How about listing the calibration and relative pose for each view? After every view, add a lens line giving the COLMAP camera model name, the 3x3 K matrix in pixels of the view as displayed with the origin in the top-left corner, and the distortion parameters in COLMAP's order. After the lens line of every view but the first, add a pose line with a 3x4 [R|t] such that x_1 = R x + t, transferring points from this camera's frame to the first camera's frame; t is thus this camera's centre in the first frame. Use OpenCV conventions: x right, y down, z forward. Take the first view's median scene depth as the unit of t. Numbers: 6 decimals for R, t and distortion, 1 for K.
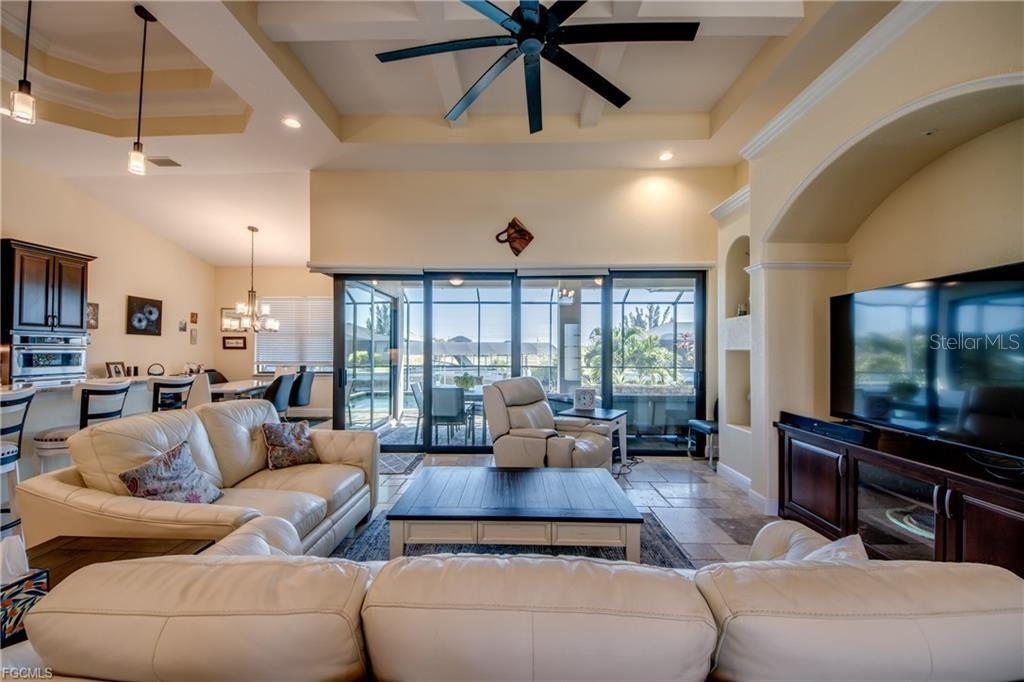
lens RADIAL K [[389.3, 0, 513.3], [0, 389.3, 344.5], [0, 0, 1]] dist [-0.007590, -0.005524]
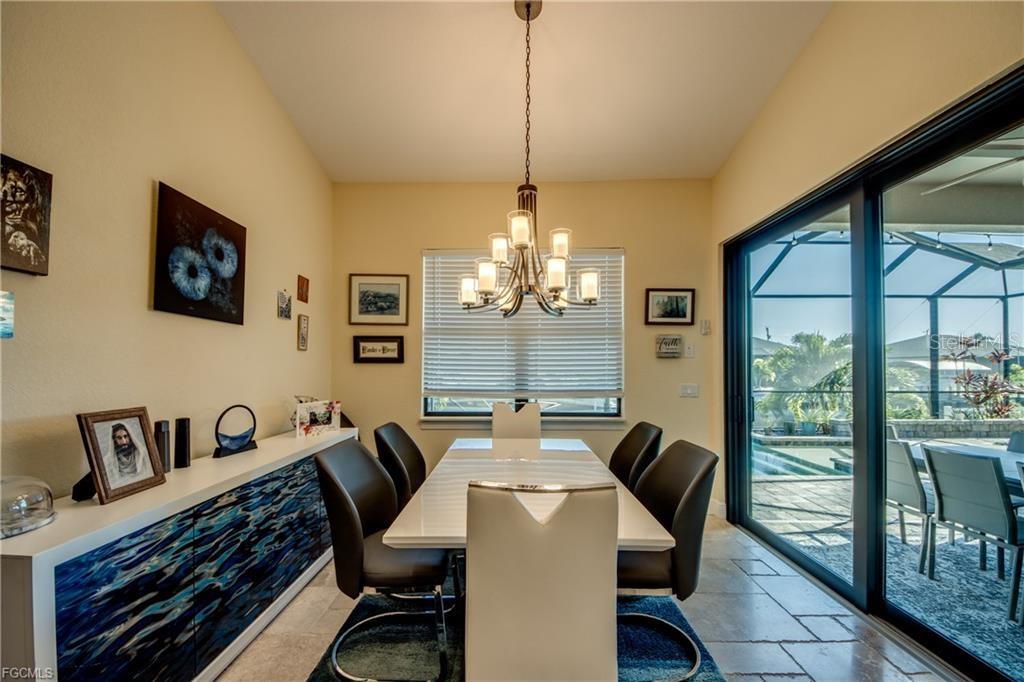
lens RADIAL K [[389.3, 0, 504.9], [0, 389.3, 359.4], [0, 0, 1]] dist [-0.007590, -0.005524]
pose [[0.999986, 0.003274, -0.004059, -0.790864], [-0.003292, 0.999984, -0.004576, 0.012376], [0.004044, 0.004589, 0.999981, 0.758457]]
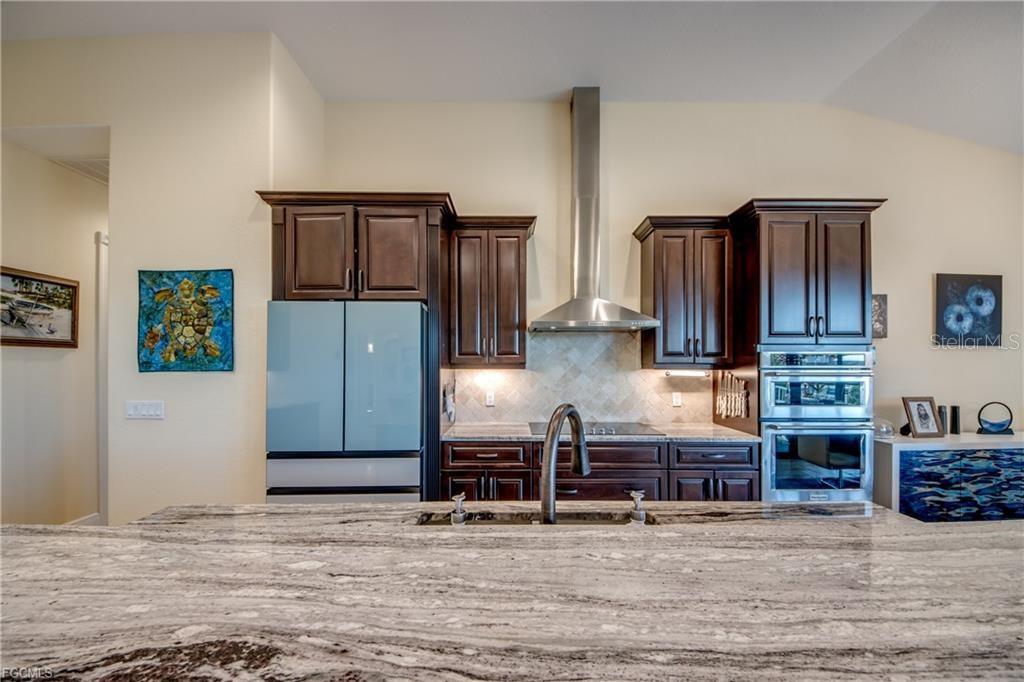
lens RADIAL K [[389.3, 0, 522.4], [0, 389.3, 366.3], [0, 0, 1]] dist [-0.007590, -0.005524]
pose [[0.016662, -0.000951, -0.999861, -0.515463], [0.015637, 0.999877, -0.000690, -0.006183], [0.999739, -0.015623, 0.016675, 0.442318]]
